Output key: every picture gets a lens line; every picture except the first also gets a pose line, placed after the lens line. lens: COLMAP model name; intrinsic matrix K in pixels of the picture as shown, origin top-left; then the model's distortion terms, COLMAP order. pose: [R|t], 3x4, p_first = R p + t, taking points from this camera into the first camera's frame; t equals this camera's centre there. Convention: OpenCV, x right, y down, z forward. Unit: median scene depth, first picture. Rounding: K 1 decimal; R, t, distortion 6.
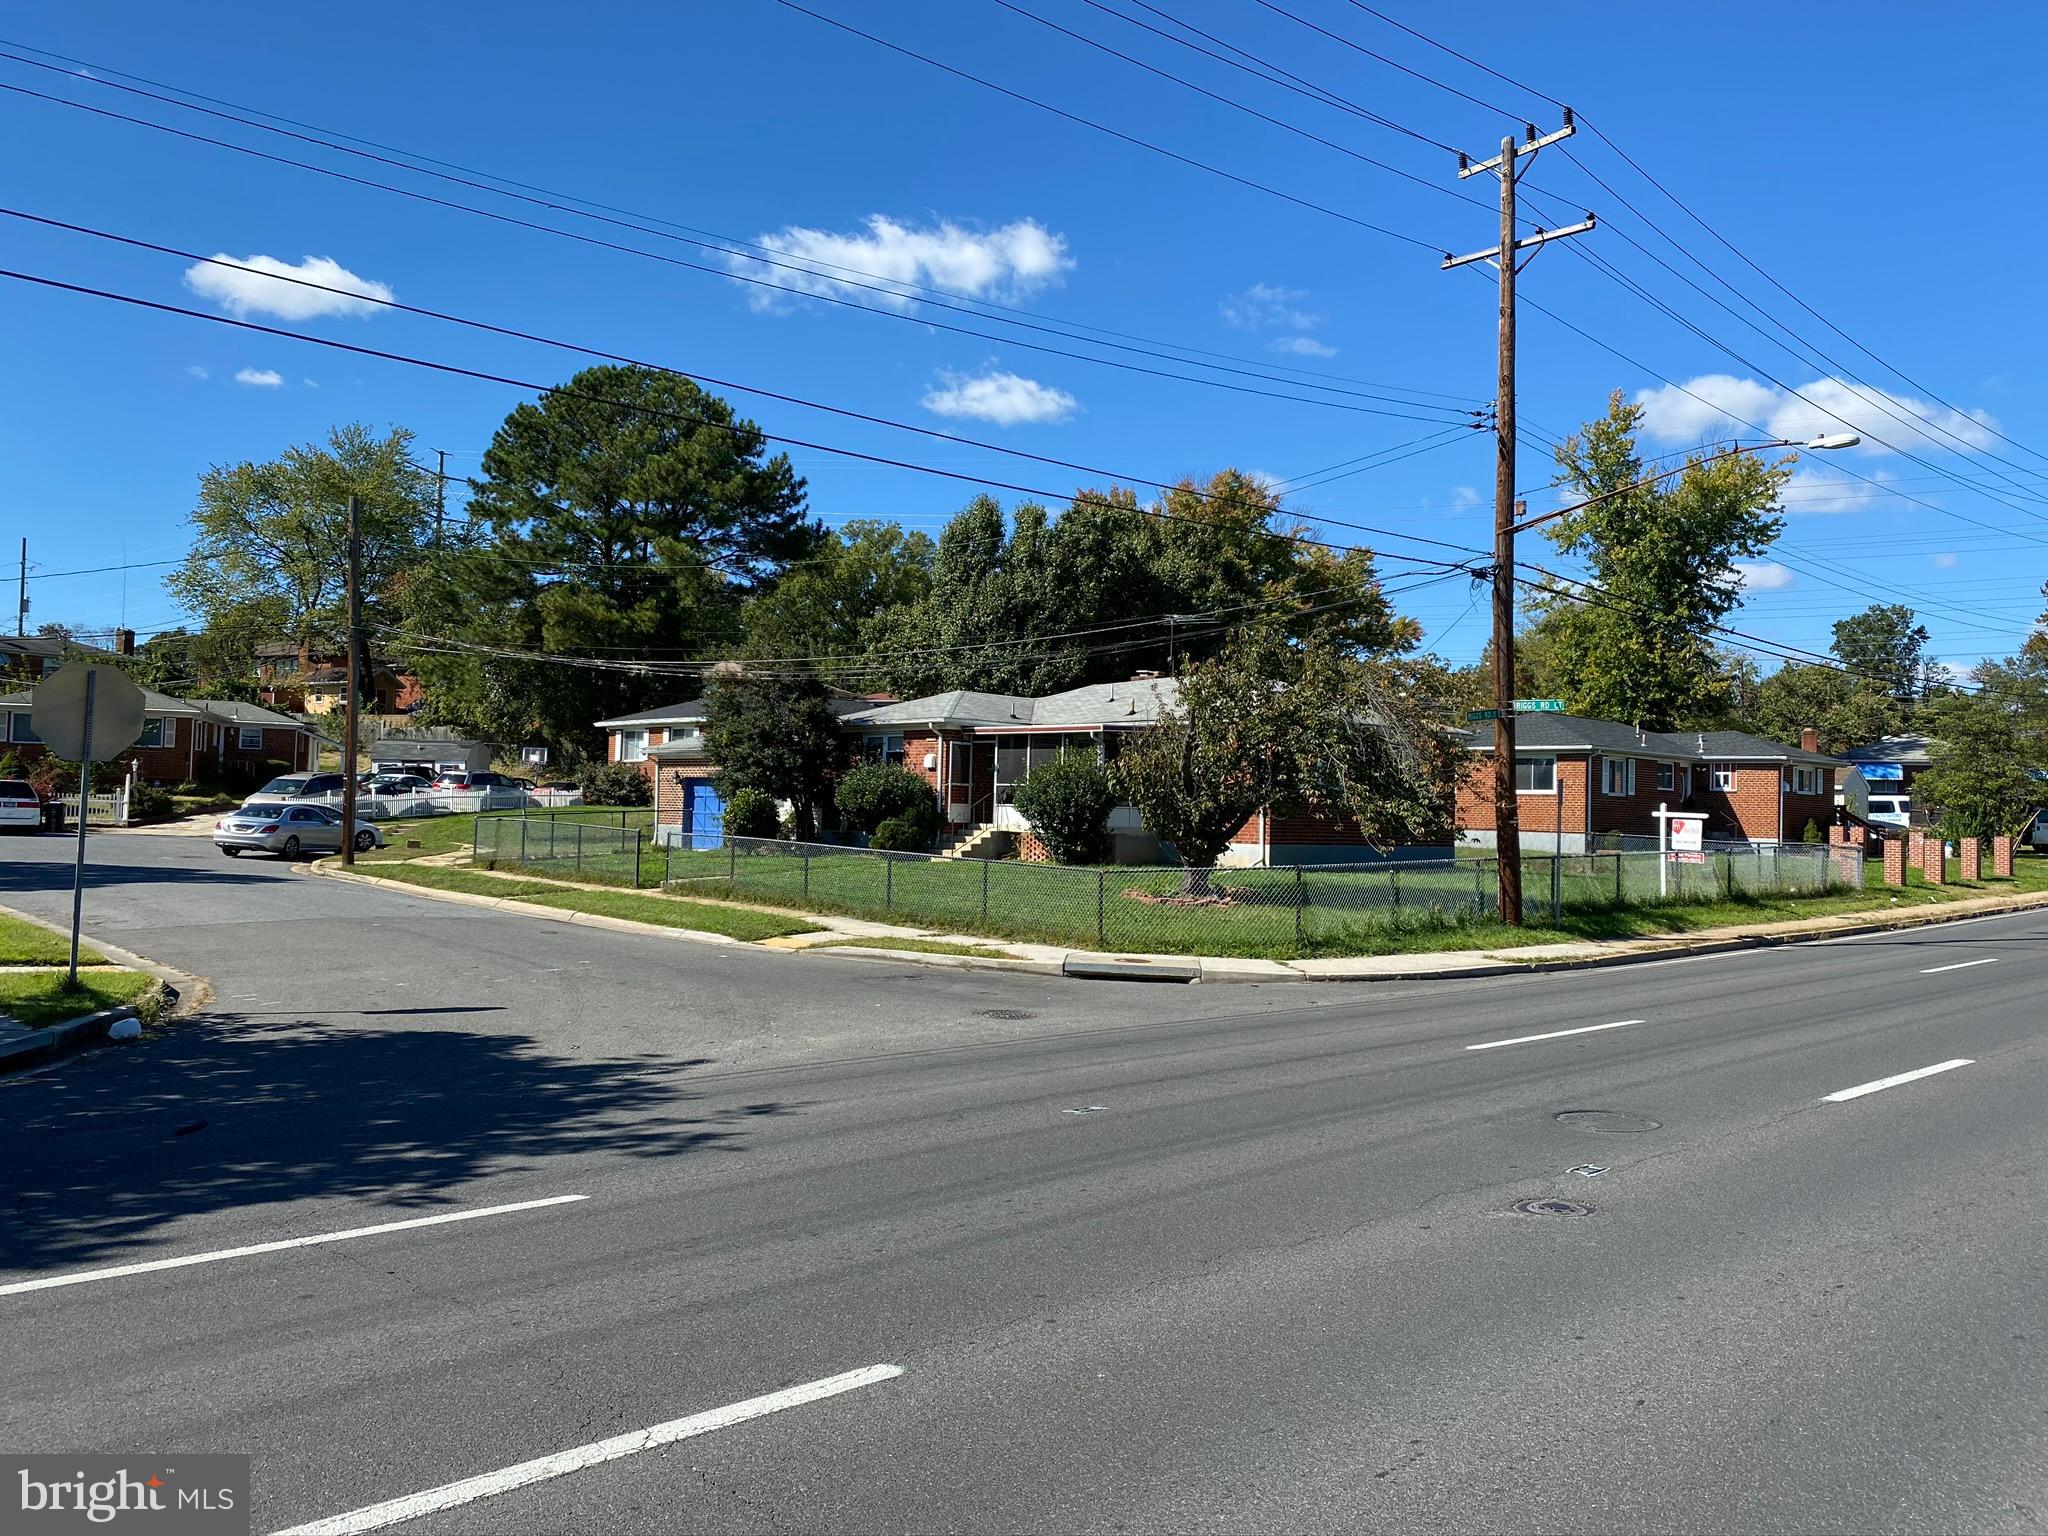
lens RADIAL K [[1570.6, 0, 1029.9], [0, 1570.6, 781.5], [0, 0, 1]] dist [0.042642, -0.058329]
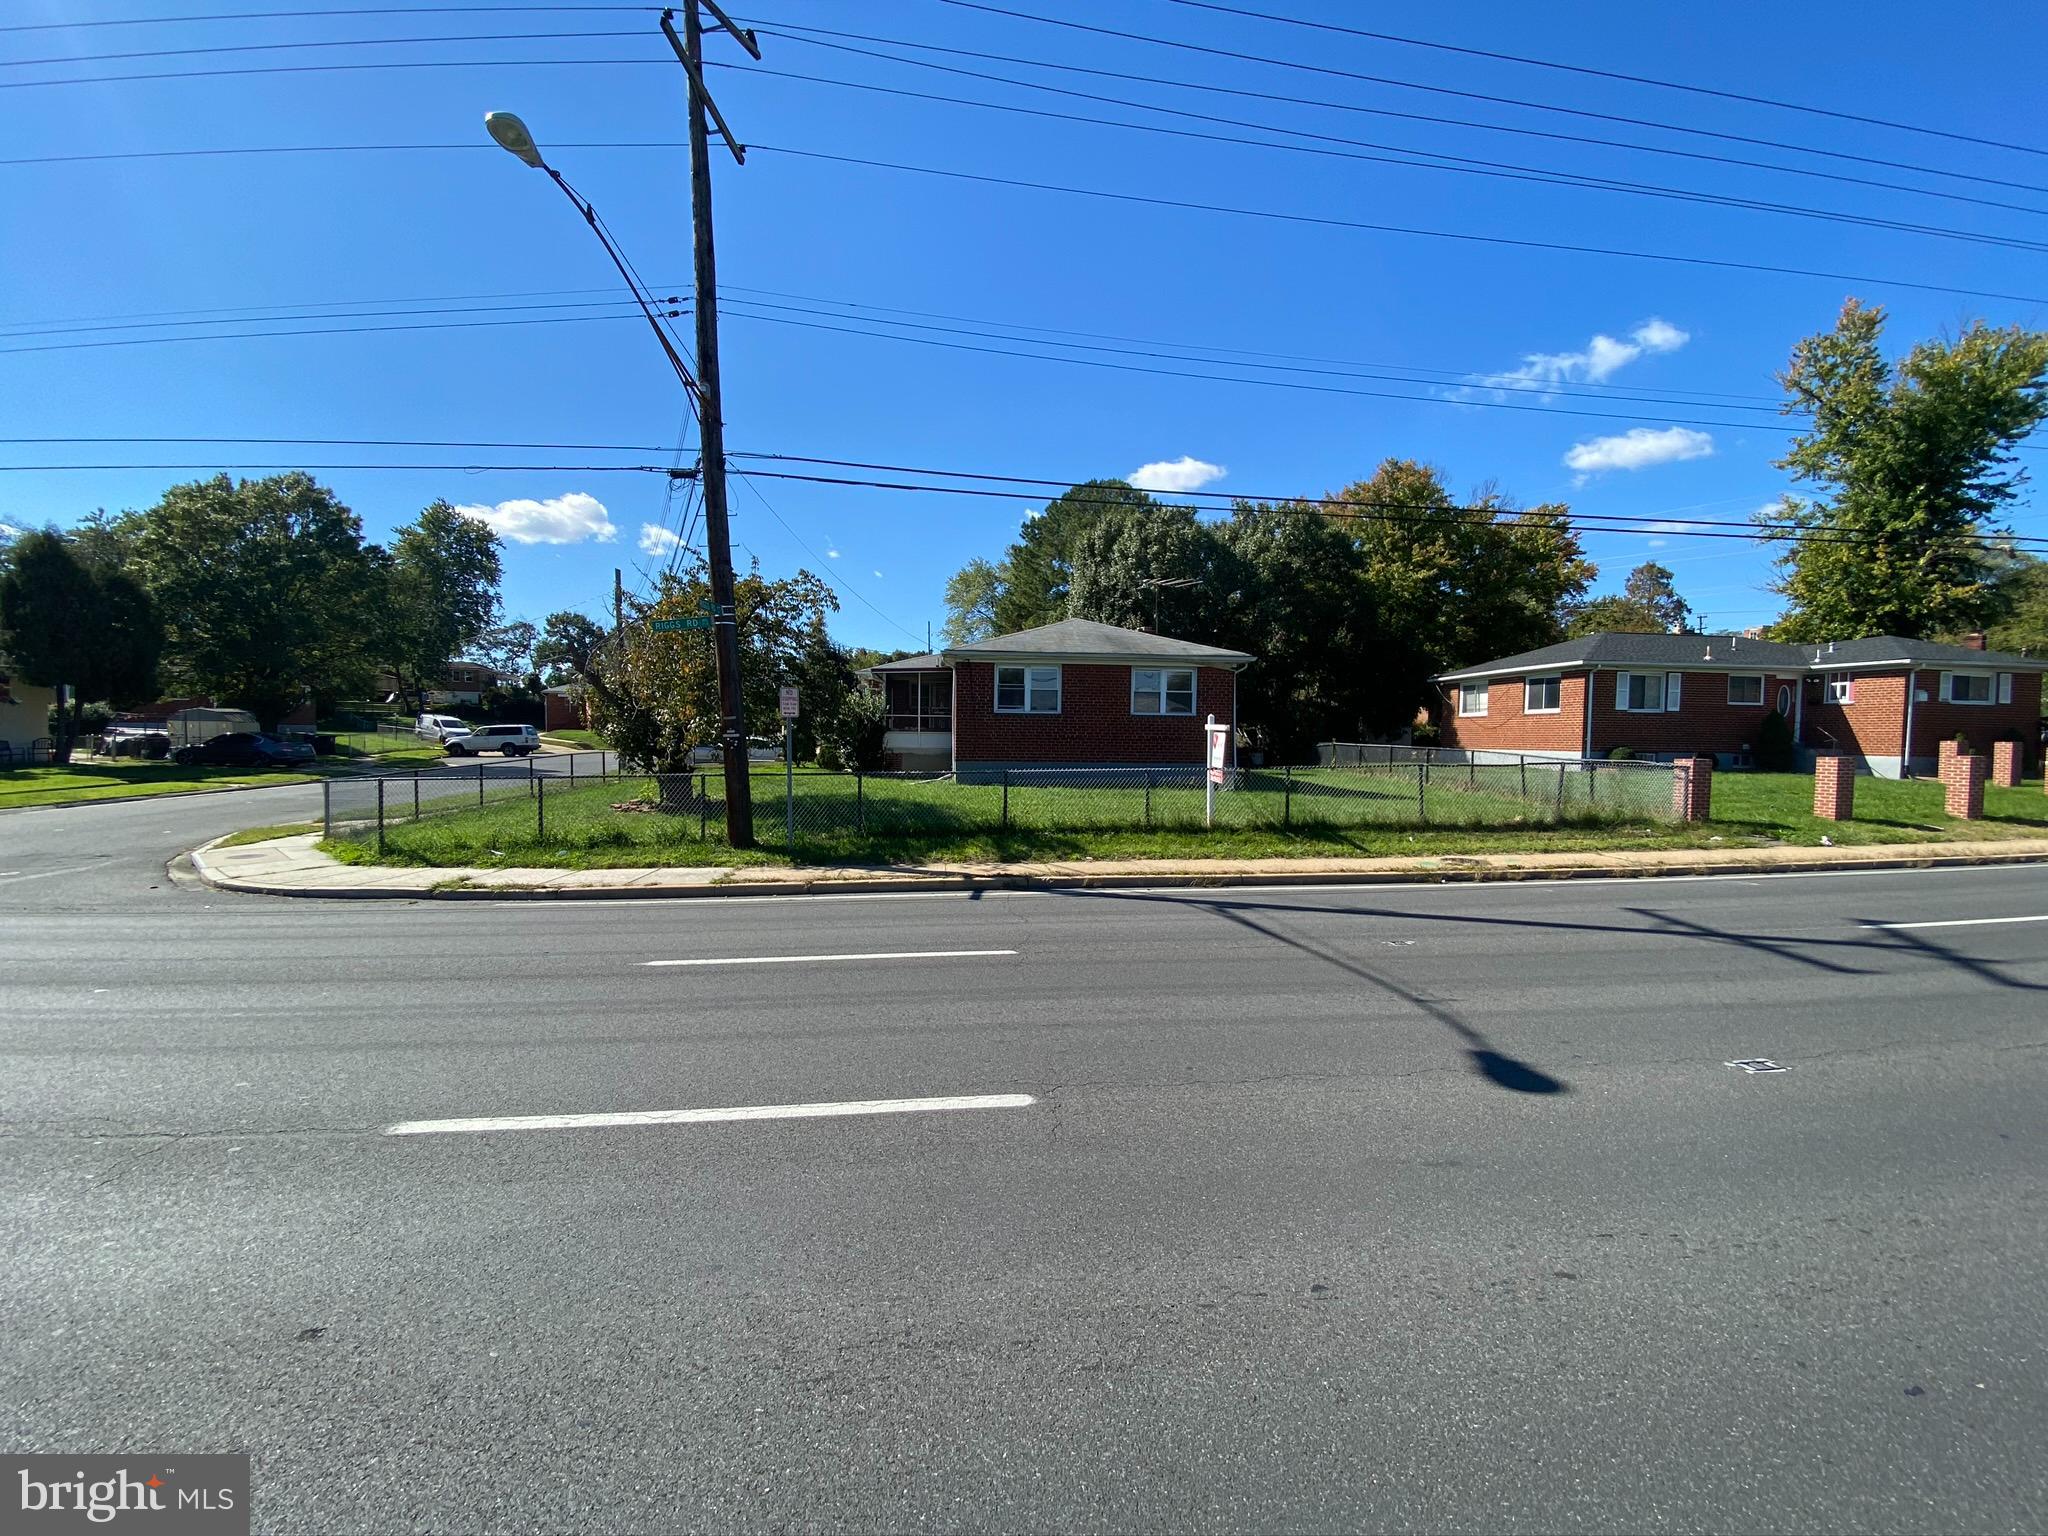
lens RADIAL K [[852.9, 0, 1031.2], [0, 852.9, 794.0], [0, 0, 1]] dist [0.000899, -0.000555]
pose [[0.803638, 0.024719, -0.594605, 0.357324], [0.022352, 0.997178, 0.071665, 0.012672], [0.594699, -0.070883, 0.800817, 0.316336]]
